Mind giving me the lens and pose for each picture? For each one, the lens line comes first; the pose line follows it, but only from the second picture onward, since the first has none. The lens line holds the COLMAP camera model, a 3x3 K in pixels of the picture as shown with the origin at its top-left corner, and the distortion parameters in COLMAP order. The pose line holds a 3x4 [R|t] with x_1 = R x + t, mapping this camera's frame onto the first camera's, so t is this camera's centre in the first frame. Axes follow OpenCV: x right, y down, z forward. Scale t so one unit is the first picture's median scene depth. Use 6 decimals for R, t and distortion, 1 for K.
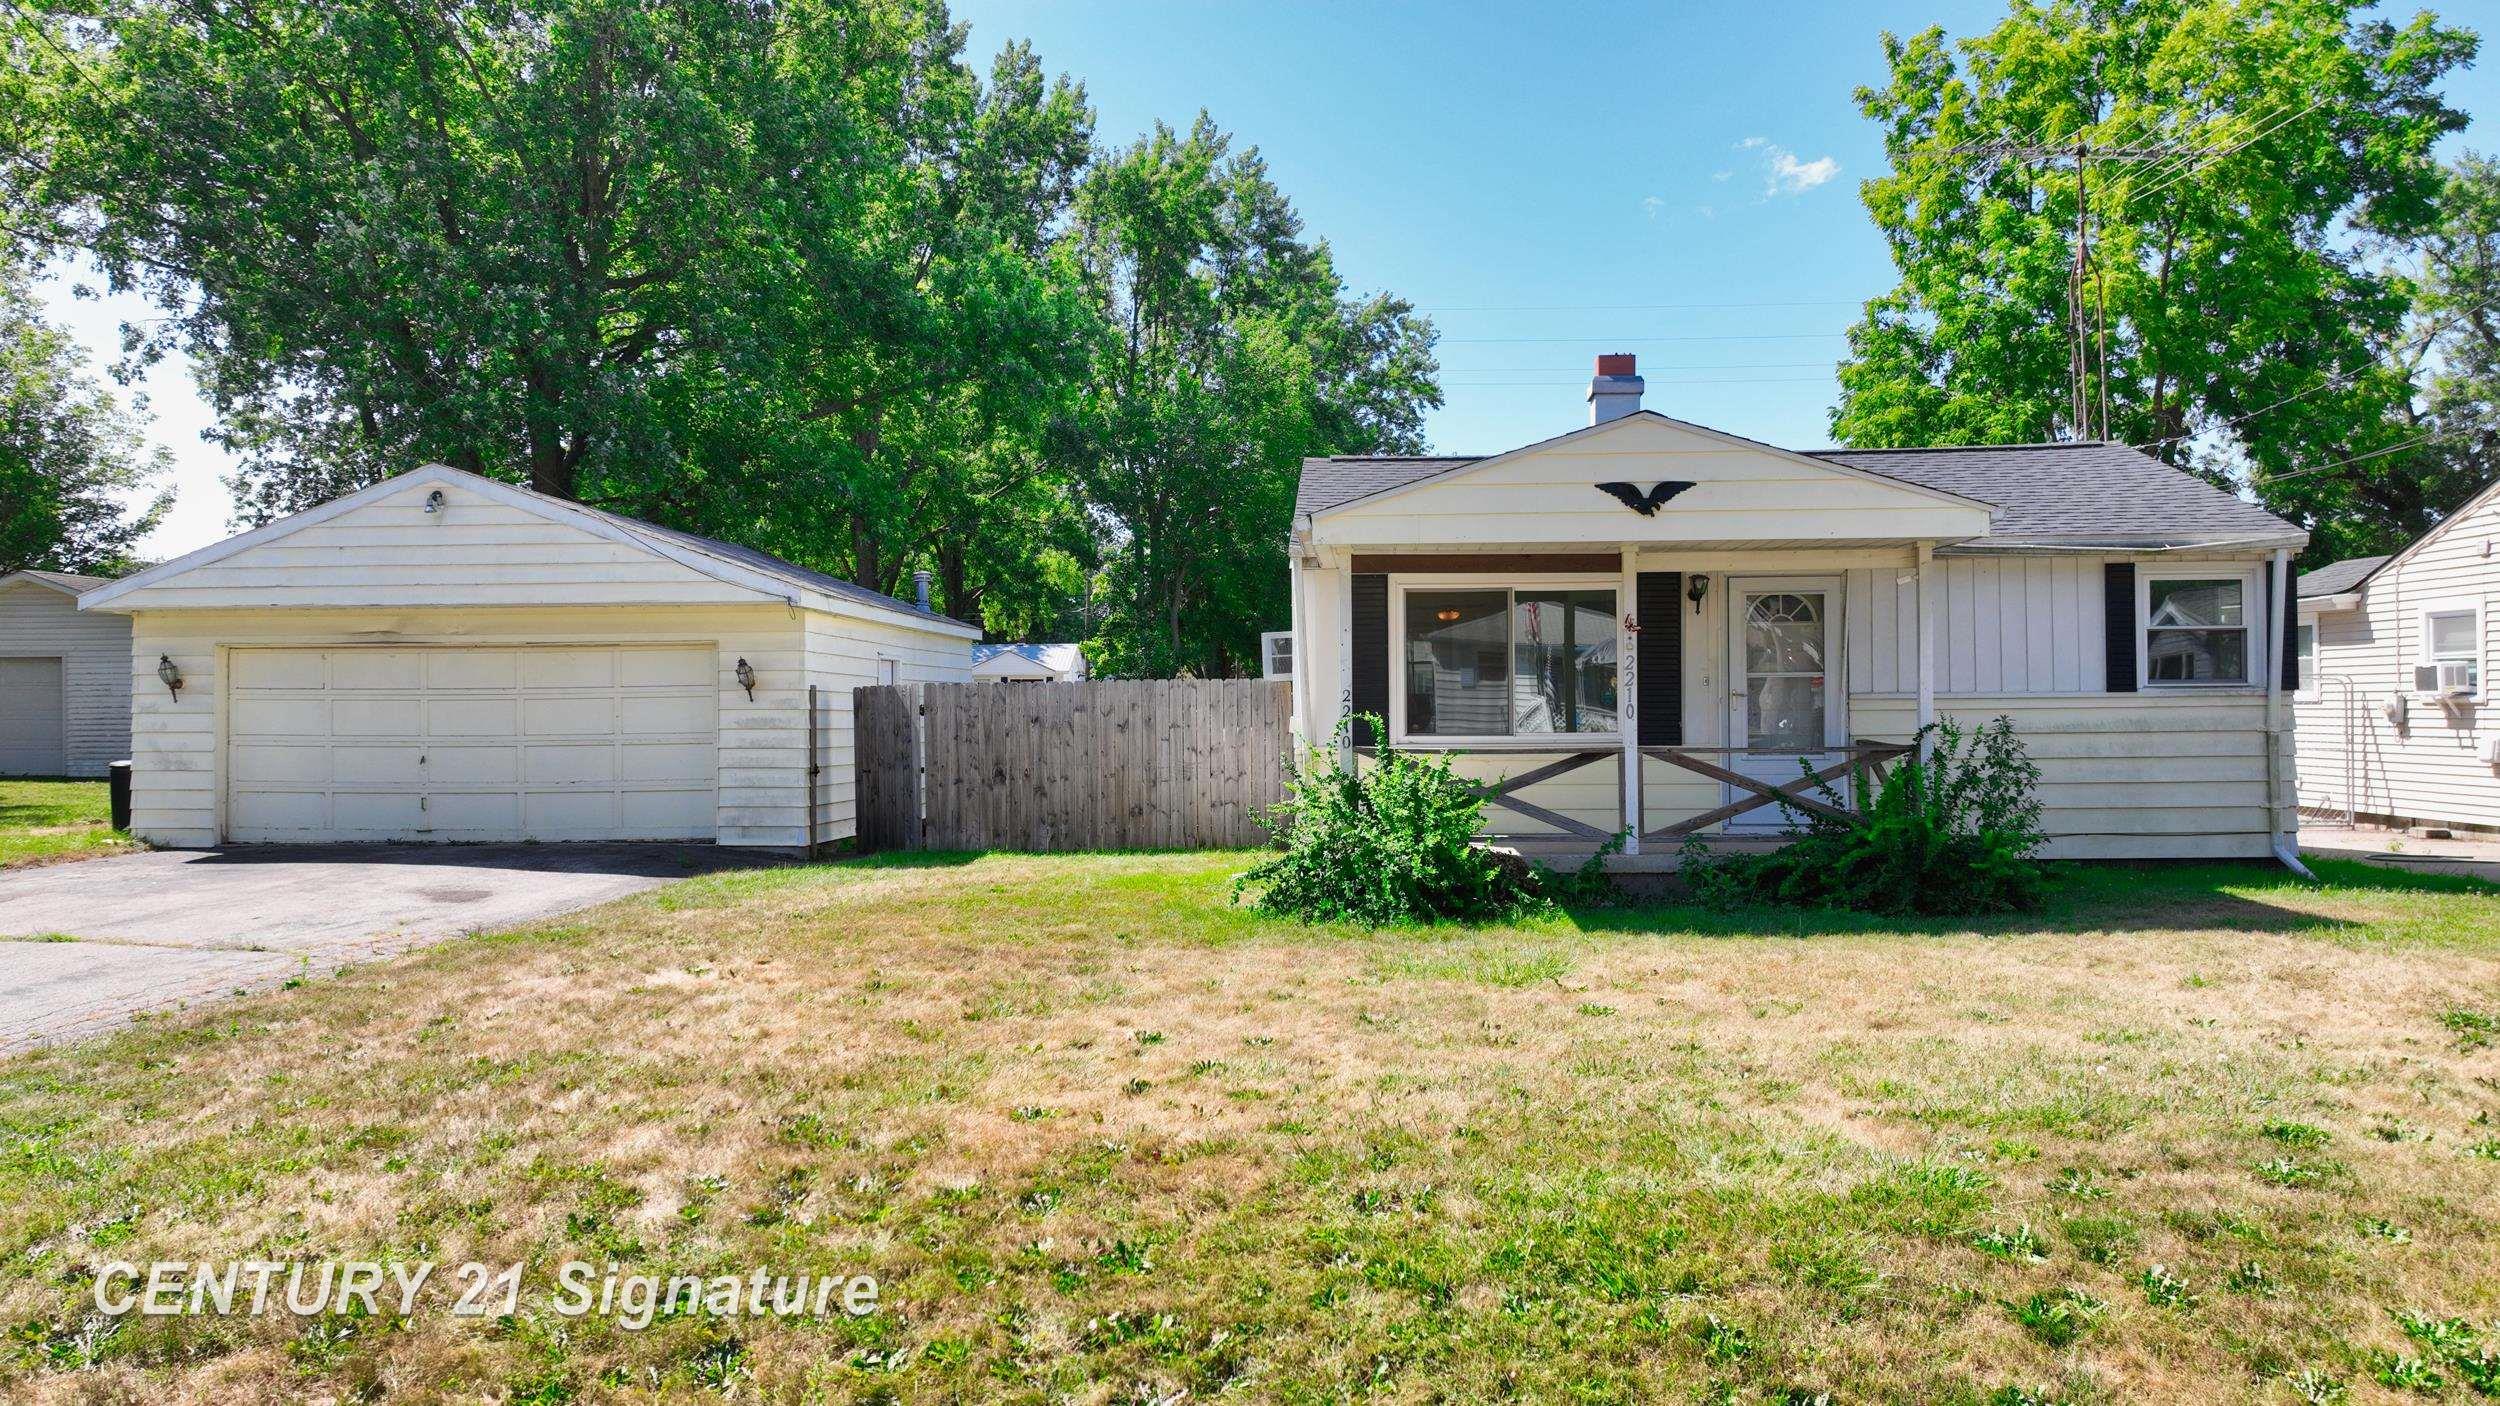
lens RADIAL K [[1756.2, 0, 1252.3], [0, 1756.2, 710.4], [0, 0, 1]] dist [0.028186, -0.028578]
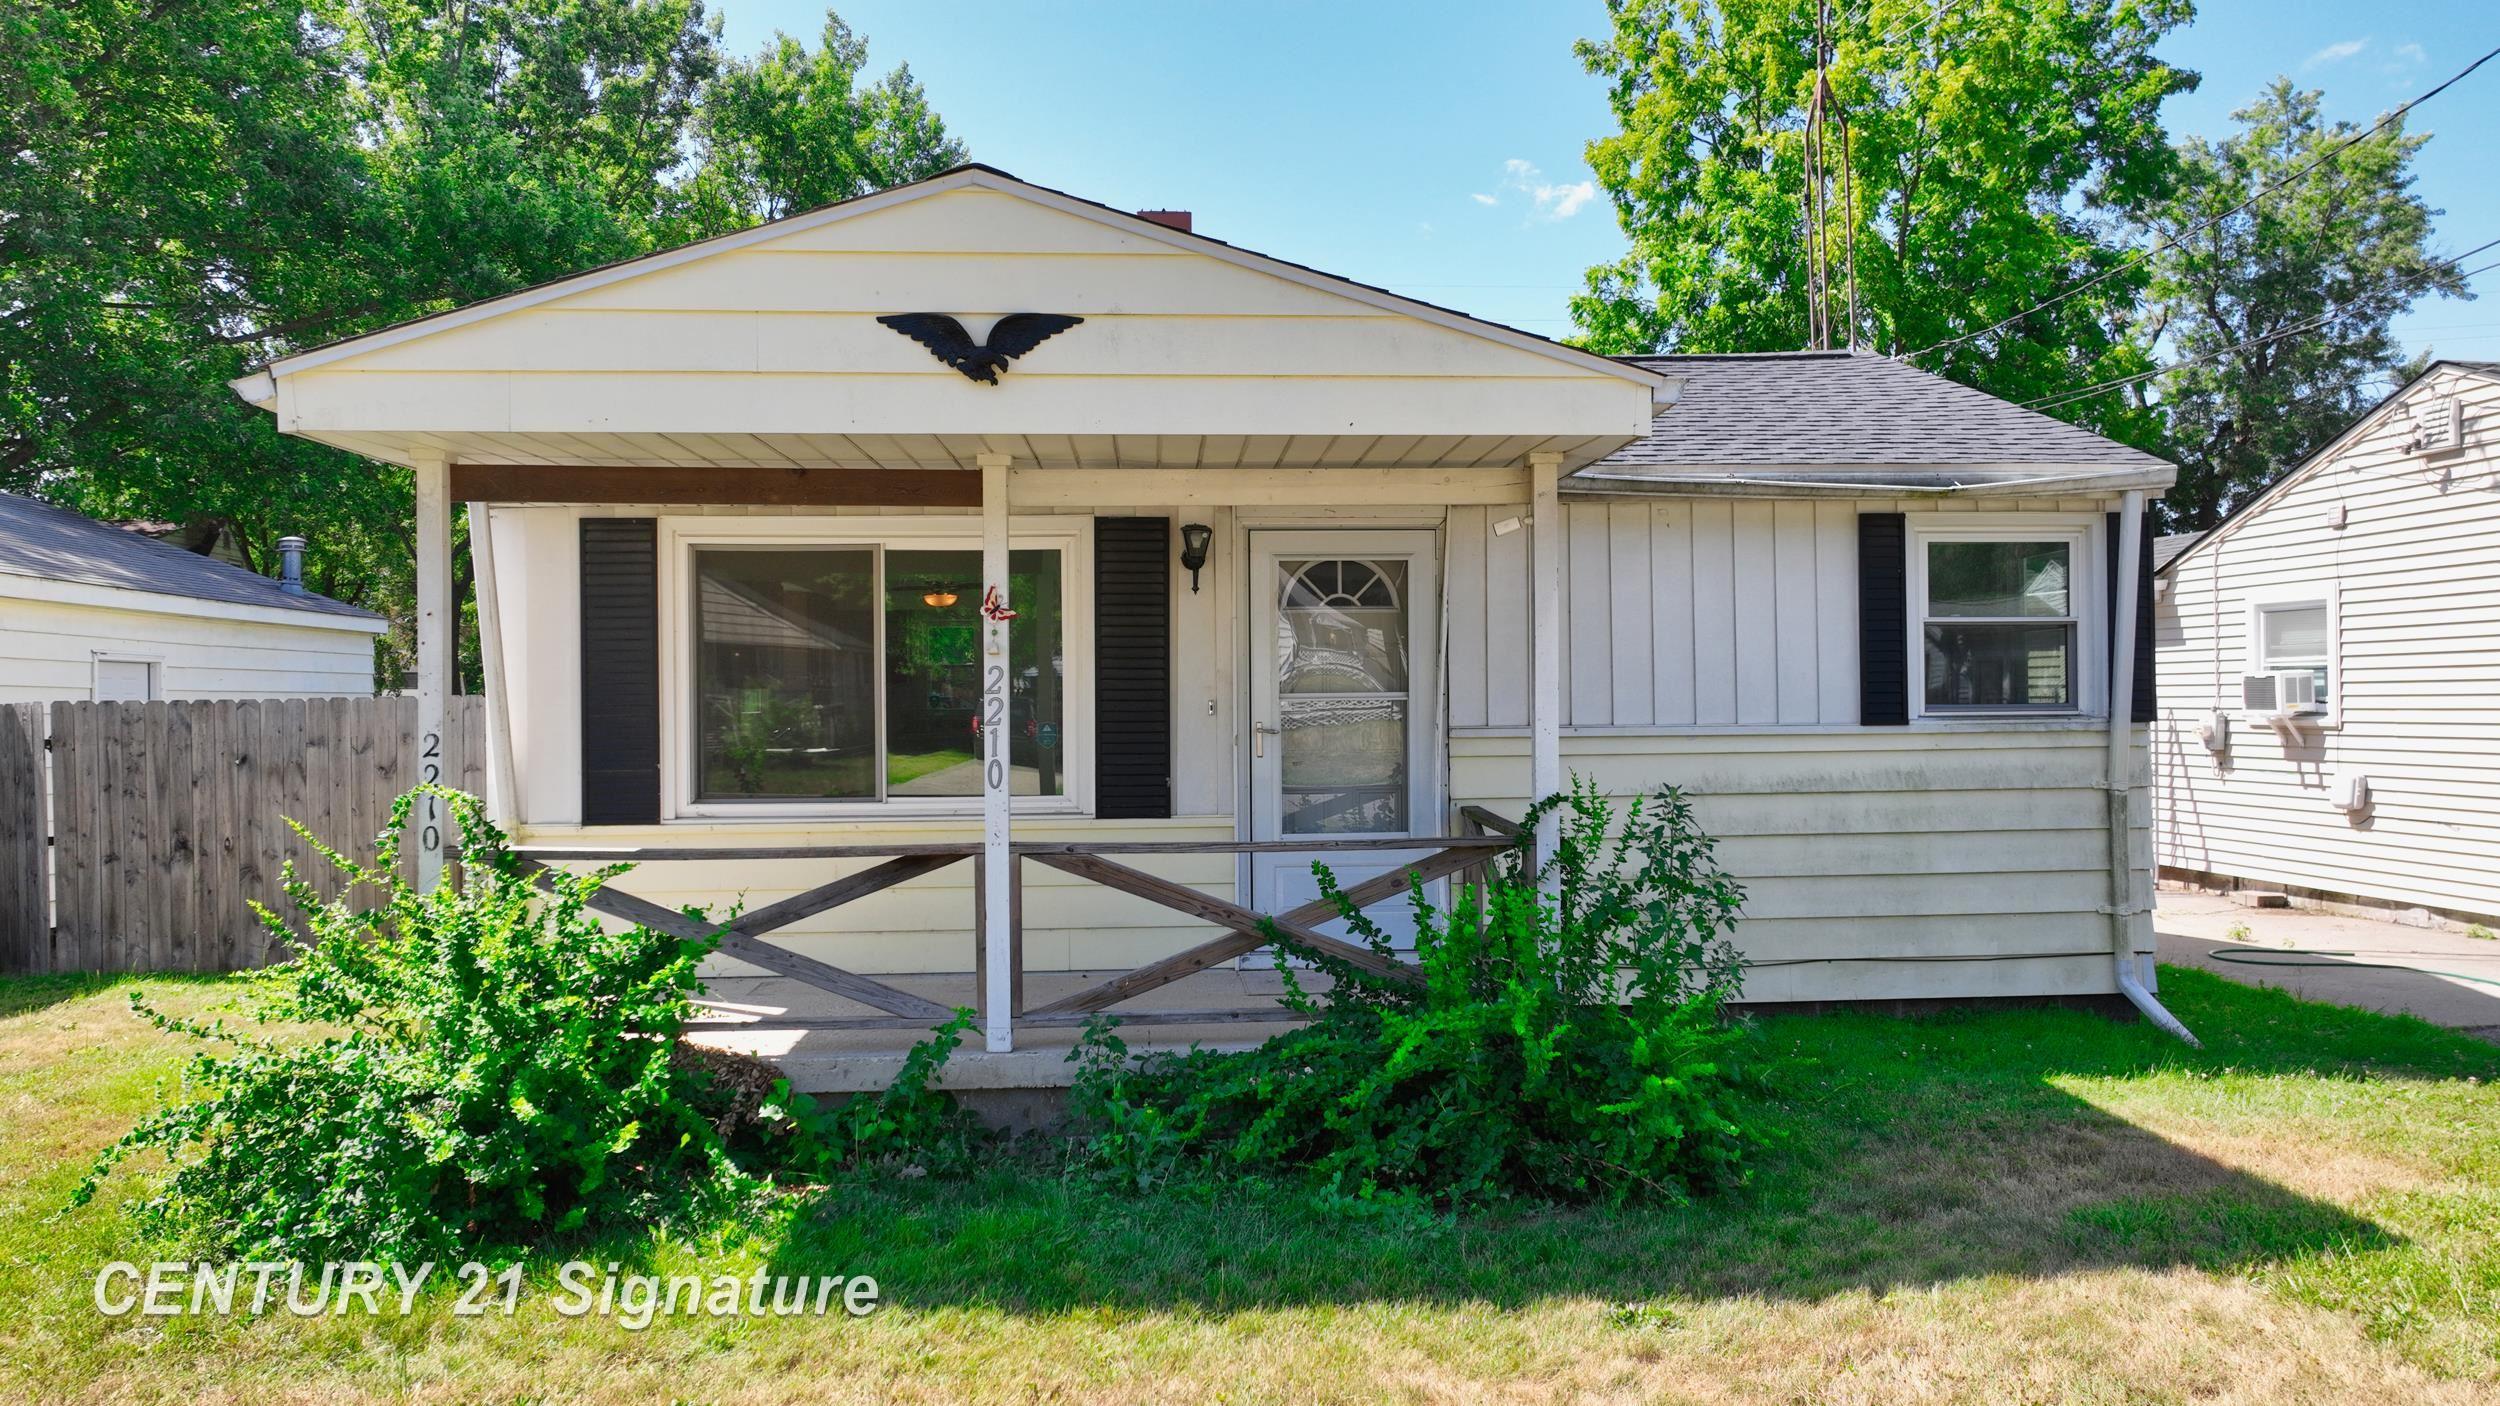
lens RADIAL K [[1756.2, 0, 1231.8], [0, 1756.2, 707.9], [0, 0, 1]] dist [0.028186, -0.028578]
pose [[0.992684, -0.000783, 0.120742, 0.149945], [0.000688, 0.999999, 0.000831, -0.013005], [-0.120743, -0.000742, 0.992684, 0.324014]]
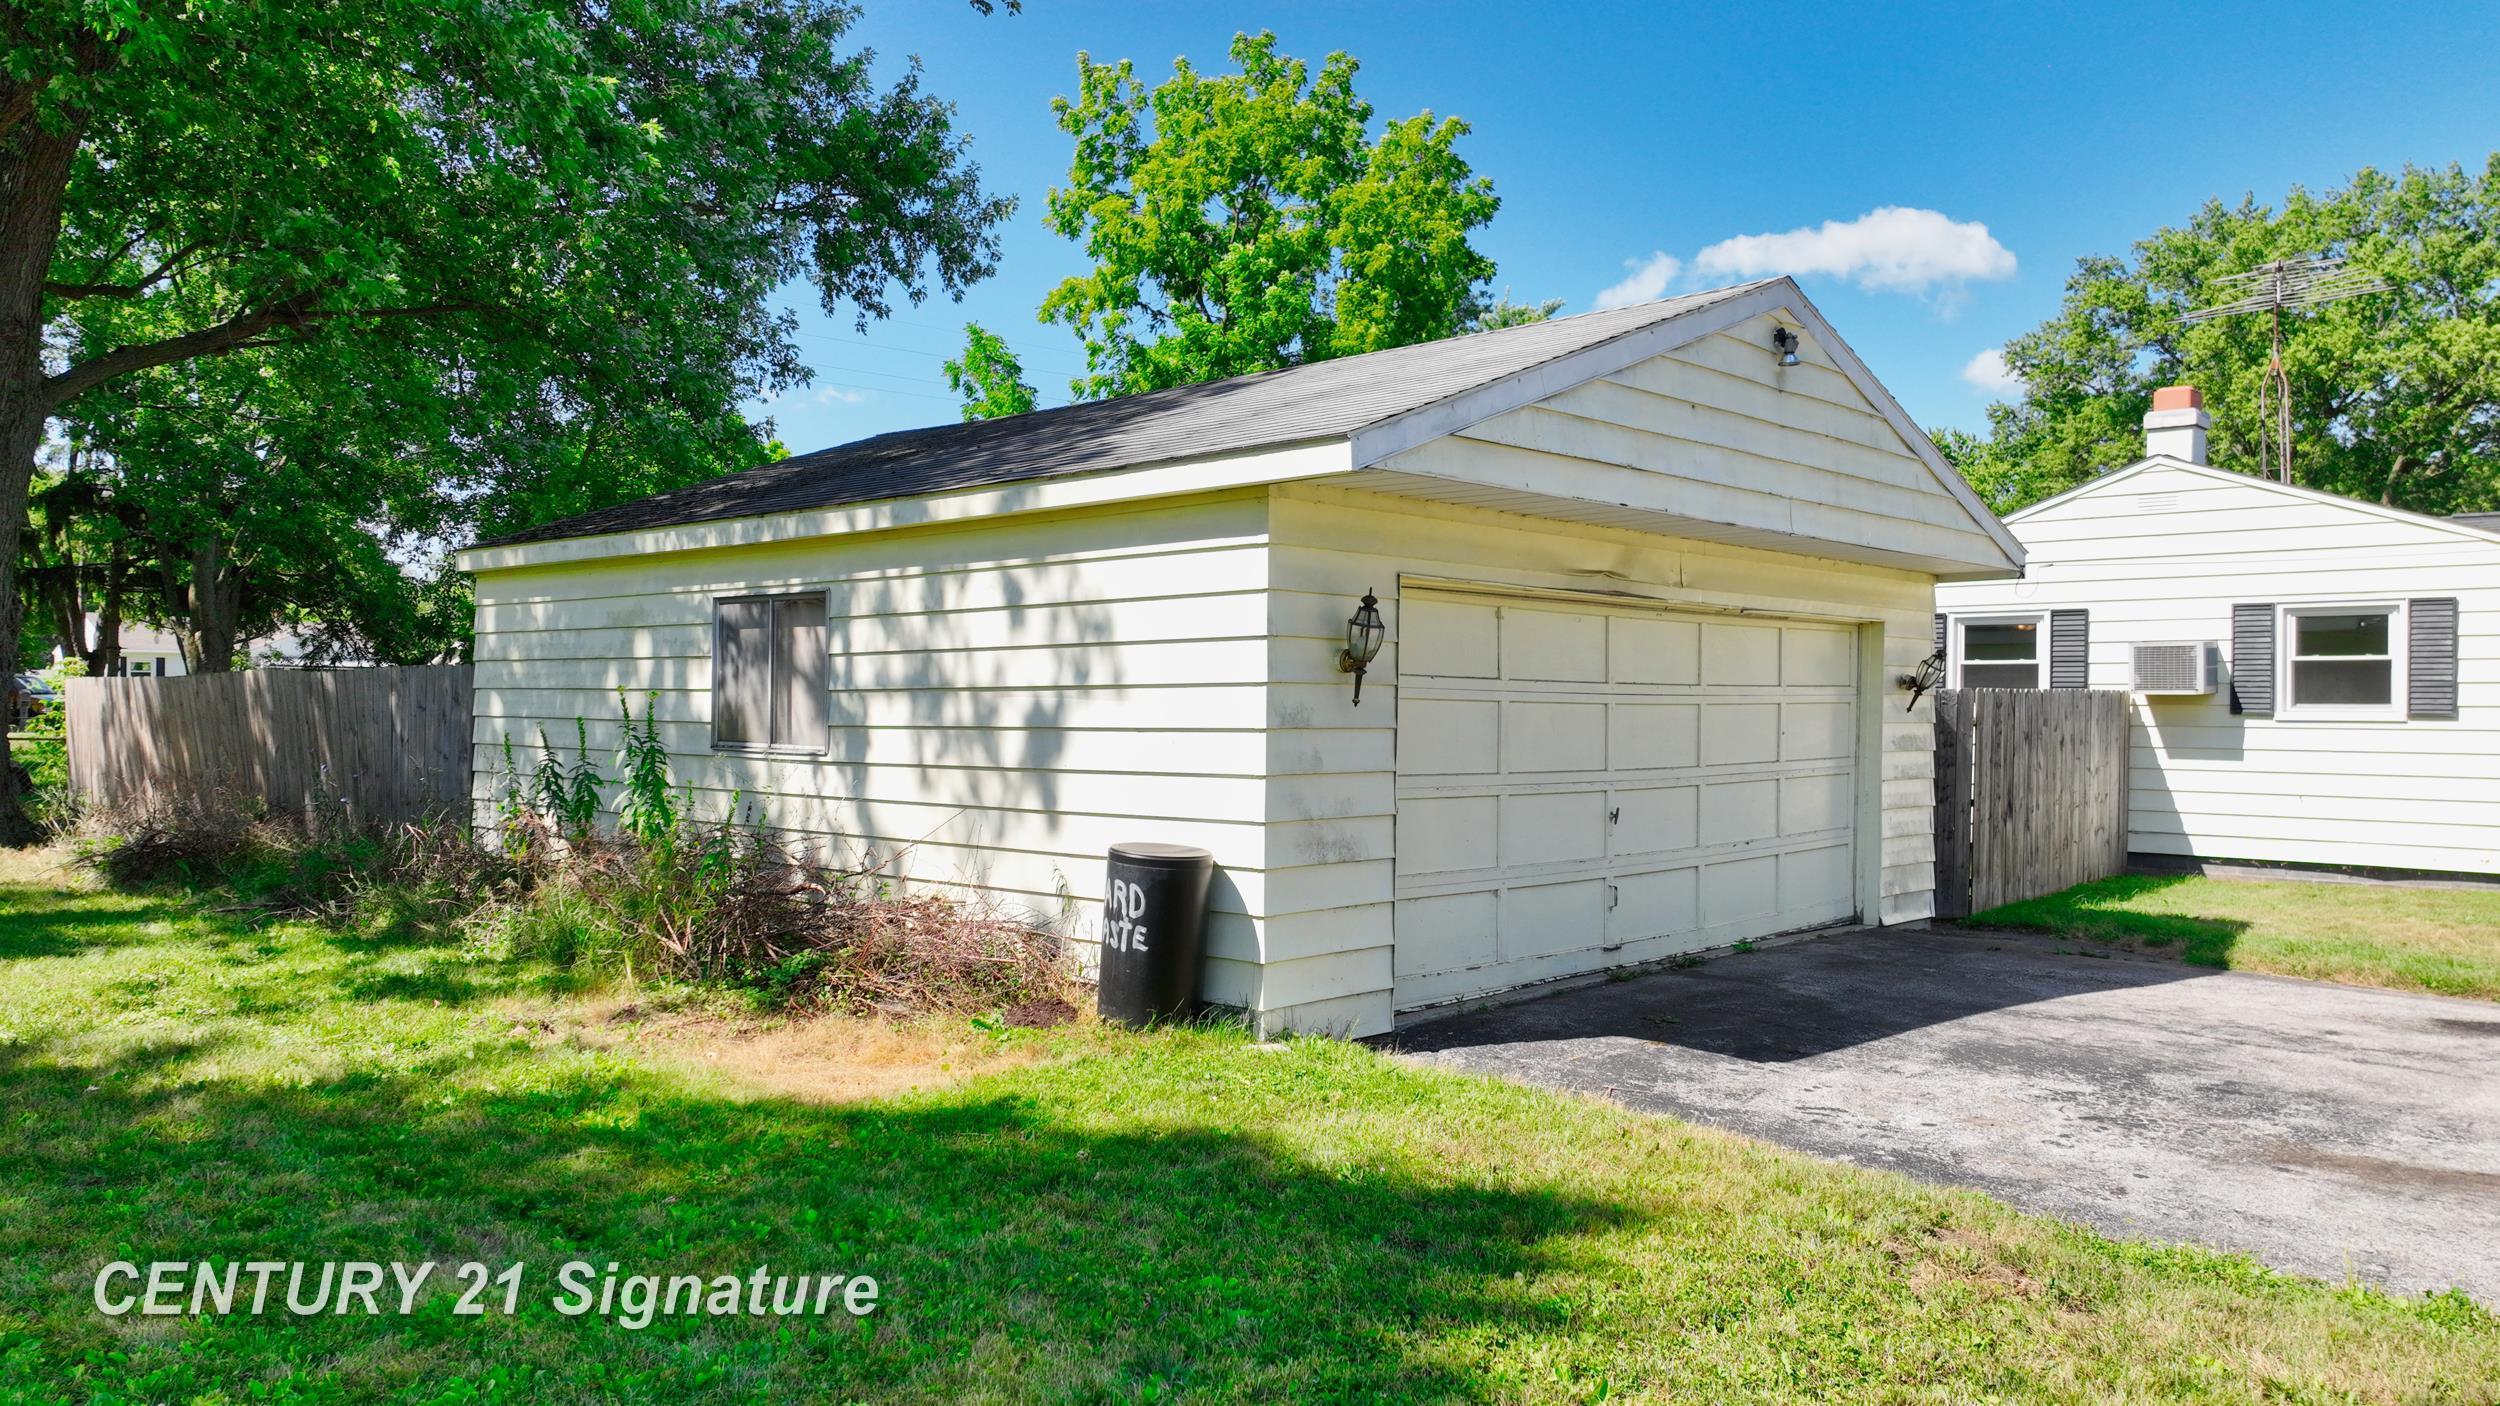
lens RADIAL K [[1756.2, 0, 1238.2], [0, 1756.2, 708.2], [0, 0, 1]] dist [0.028186, -0.028578]
pose [[0.634751, 0.008260, 0.772672, -0.959328], [-0.007166, 0.999963, -0.004803, -0.001023], [-0.772683, -0.002489, 0.634787, 0.754293]]
